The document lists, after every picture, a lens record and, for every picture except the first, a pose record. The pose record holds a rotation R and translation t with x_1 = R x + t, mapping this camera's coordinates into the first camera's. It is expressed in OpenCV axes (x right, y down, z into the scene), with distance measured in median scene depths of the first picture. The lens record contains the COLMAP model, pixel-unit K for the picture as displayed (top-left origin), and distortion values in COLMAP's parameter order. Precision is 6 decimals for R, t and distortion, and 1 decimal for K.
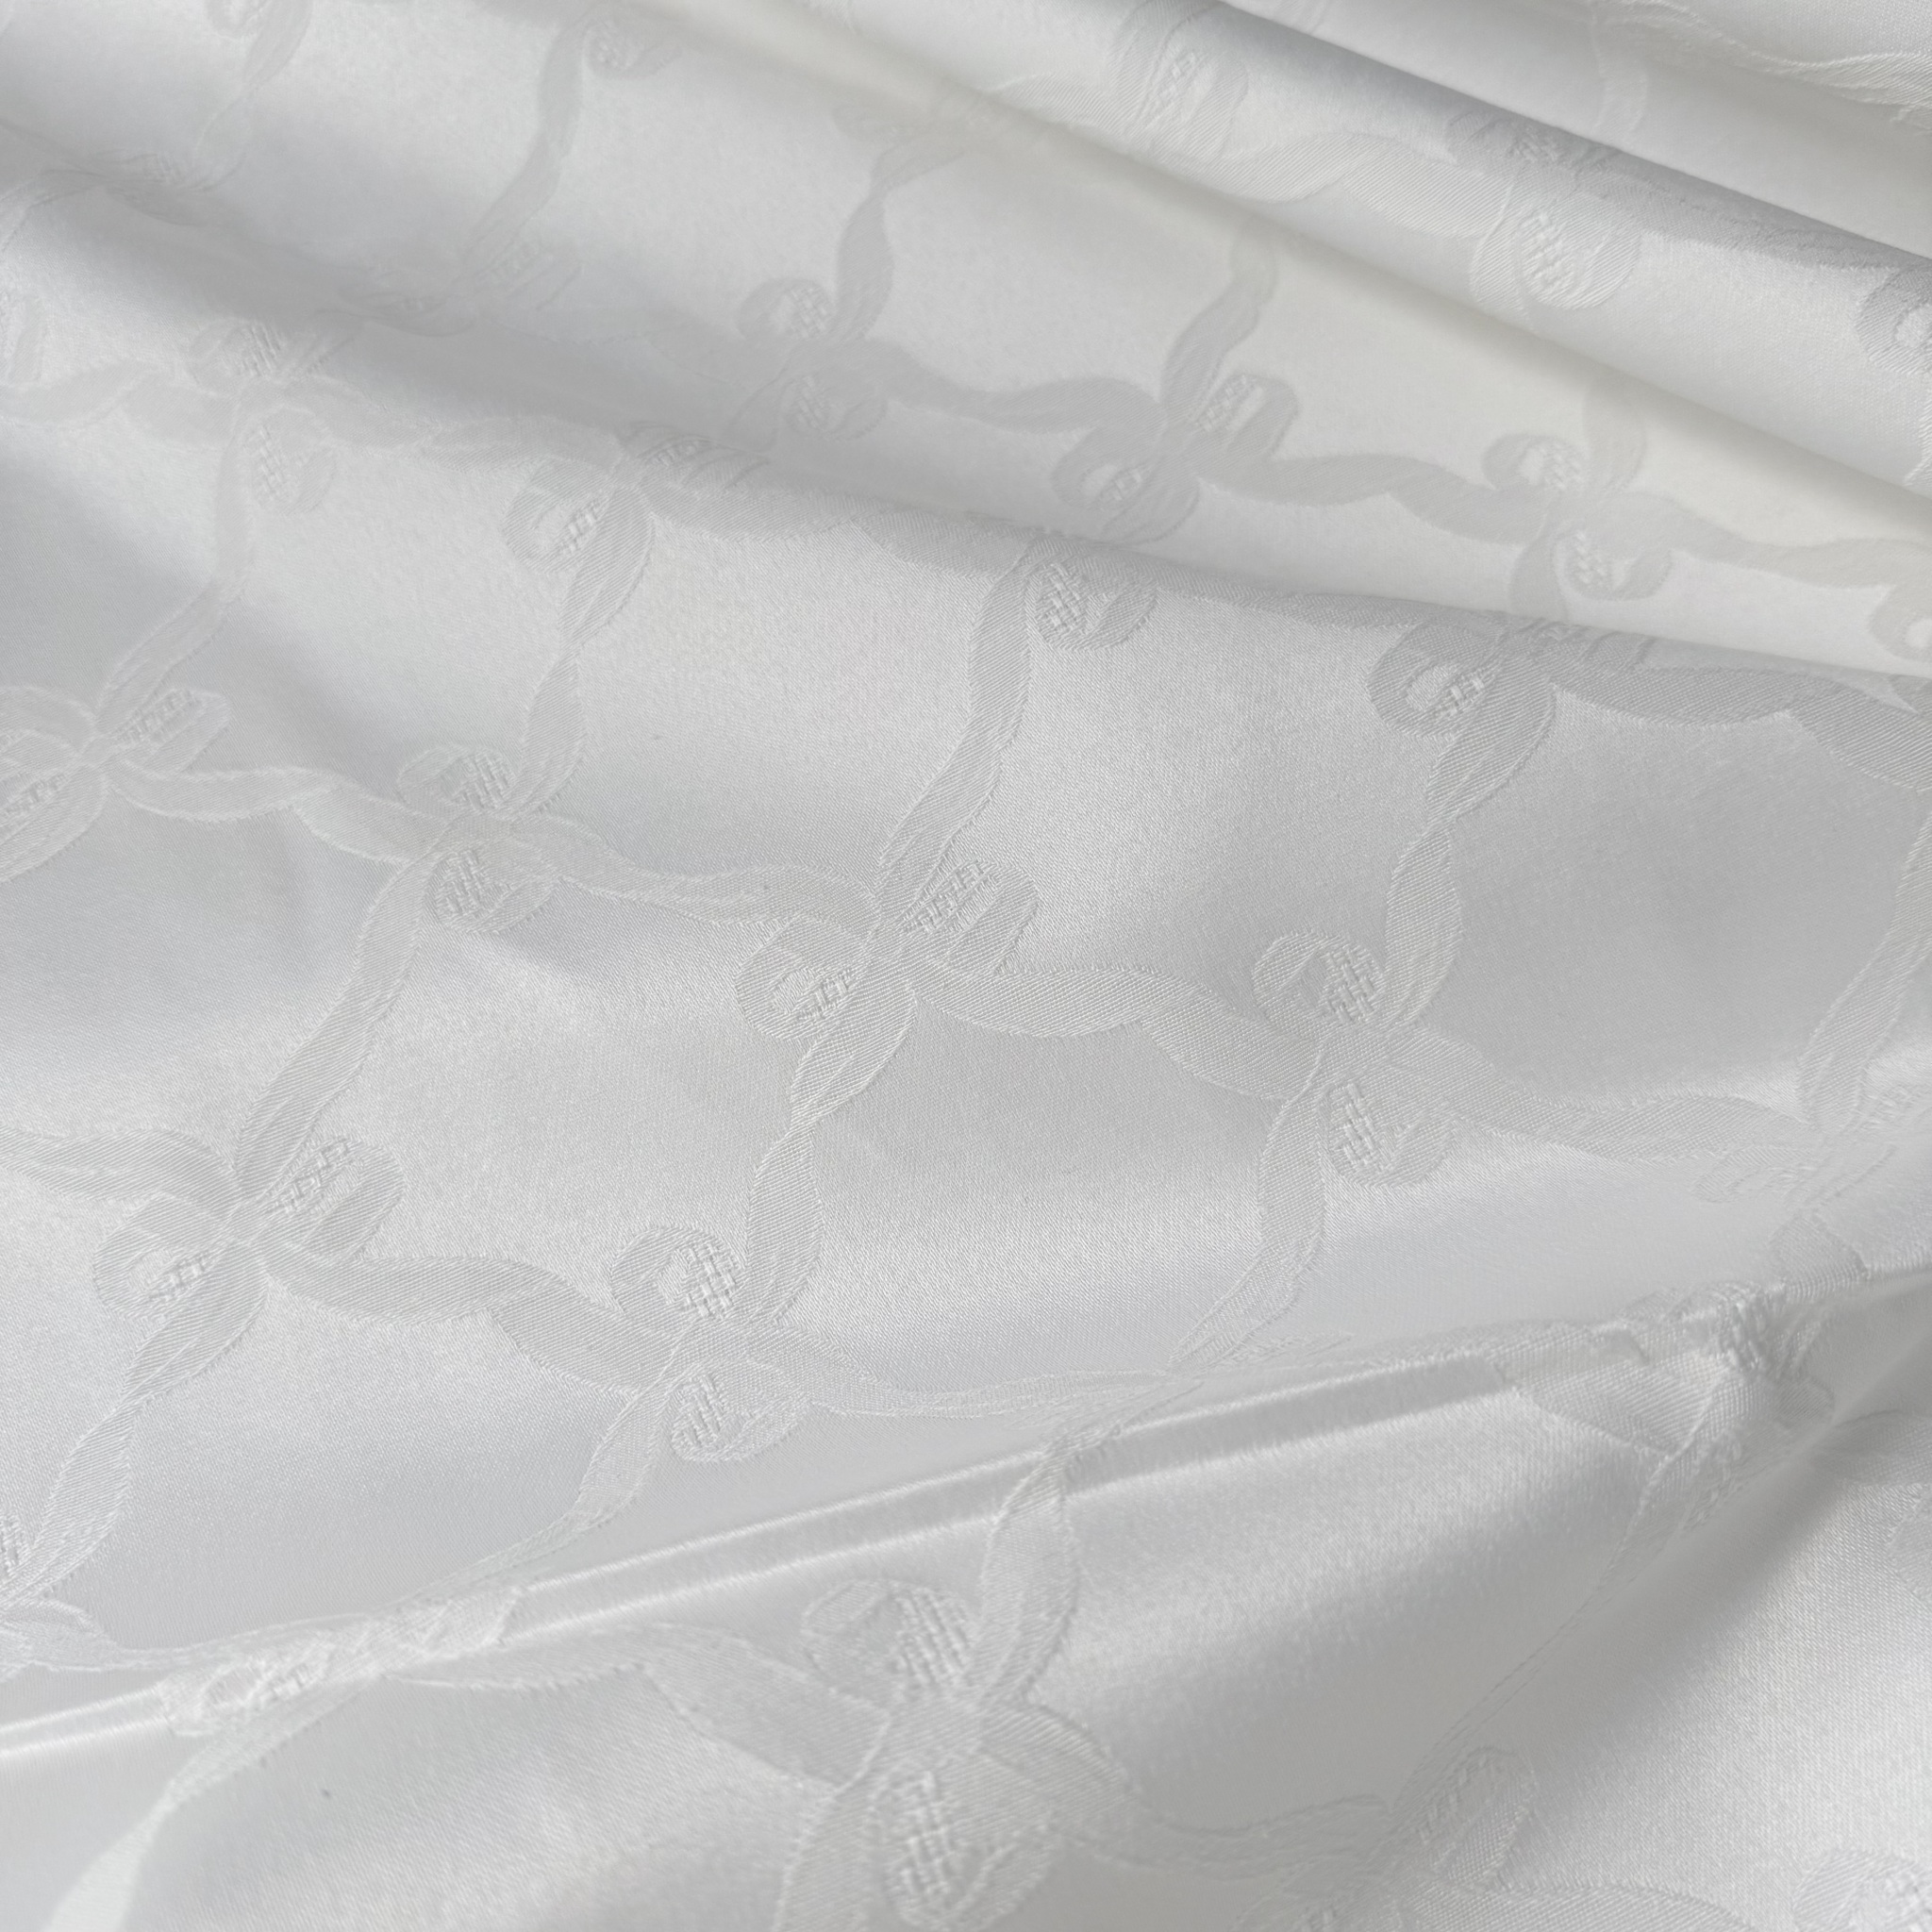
lens RADIAL K [[1911.3, 0, 984.3], [0, 1911.3, 968.4], [0, 0, 1]] dist [0.171781, -0.533940]
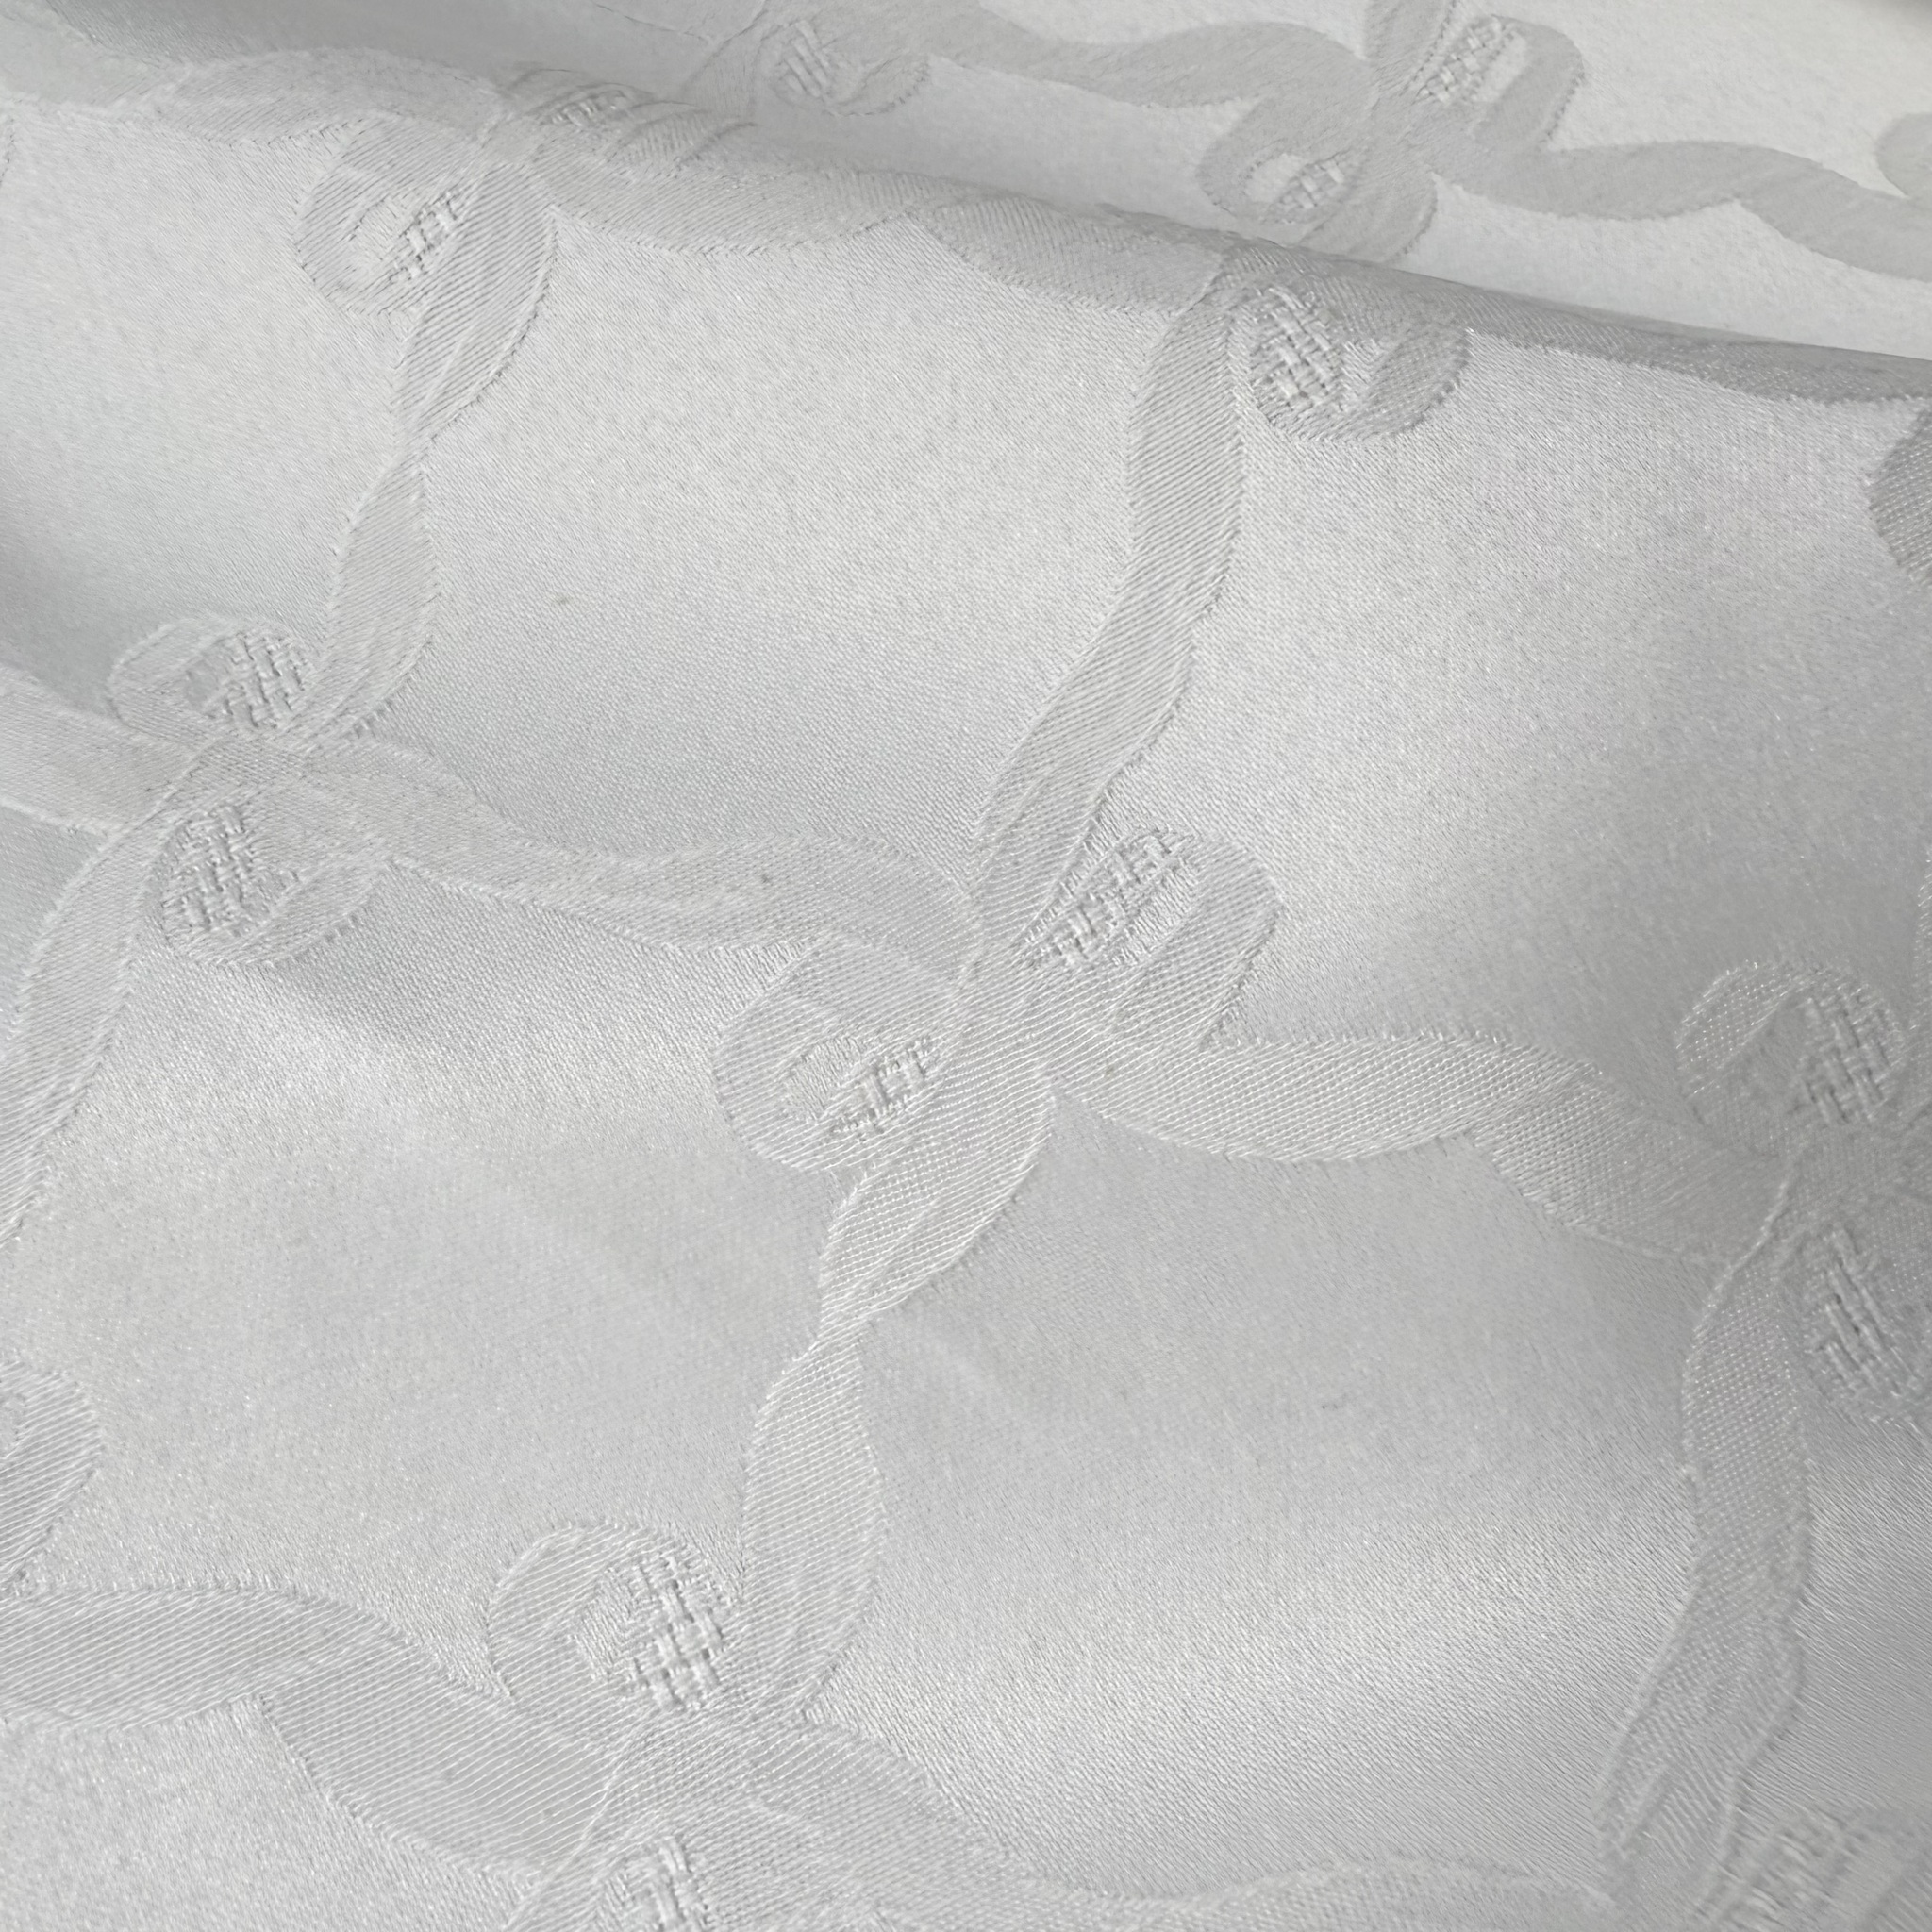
lens RADIAL K [[1886.4, 0, 966.8], [0, 1886.4, 824.8], [0, 0, 1]] dist [0.010233, -0.021967]
pose [[0.999391, -0.008198, 0.033924, -0.073539], [0.007566, 0.999796, 0.018716, -0.065979], [-0.034070, -0.018448, 0.999249, 0.455662]]
